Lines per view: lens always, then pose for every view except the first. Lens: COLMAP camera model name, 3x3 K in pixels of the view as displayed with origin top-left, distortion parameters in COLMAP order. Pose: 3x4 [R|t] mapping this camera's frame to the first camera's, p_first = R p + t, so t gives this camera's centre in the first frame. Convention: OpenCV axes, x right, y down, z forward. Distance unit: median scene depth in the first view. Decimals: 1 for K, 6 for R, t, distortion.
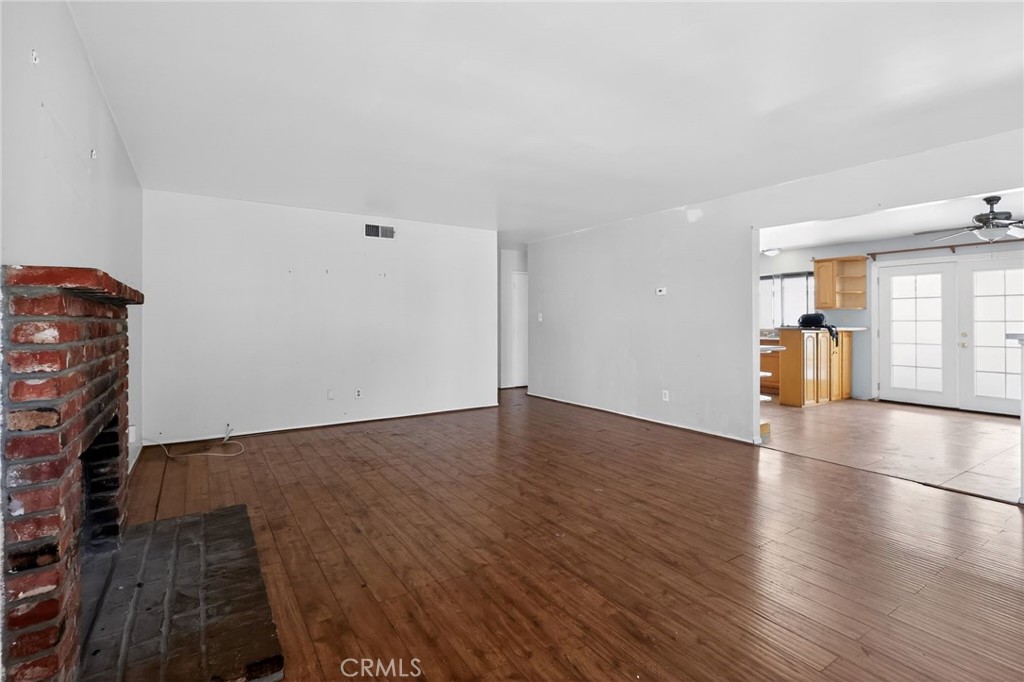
lens RADIAL K [[475.3, 0, 491.6], [0, 475.3, 312.2], [0, 0, 1]] dist [-0.003676, 0.000554]
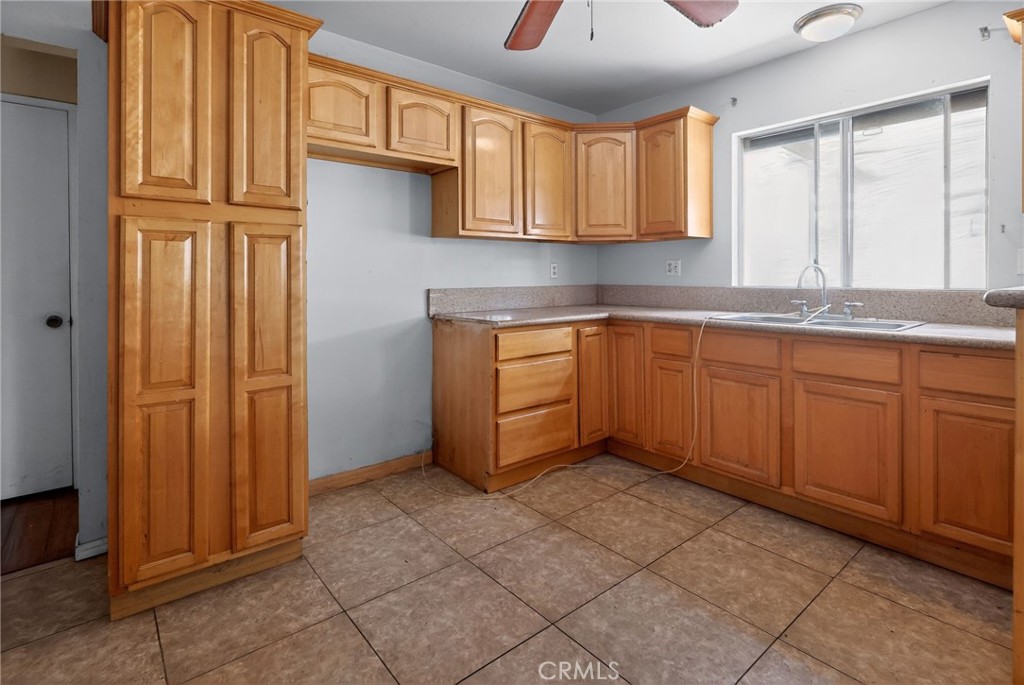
lens RADIAL K [[475.3, 0, 490.1], [0, 475.3, 277.4], [0, 0, 1]] dist [-0.003676, 0.000554]
pose [[0.990399, -0.007116, 0.138054, 0.397474], [0.003703, 0.999682, 0.024960, 0.021945], [-0.138188, -0.024209, 0.990110, 0.861165]]
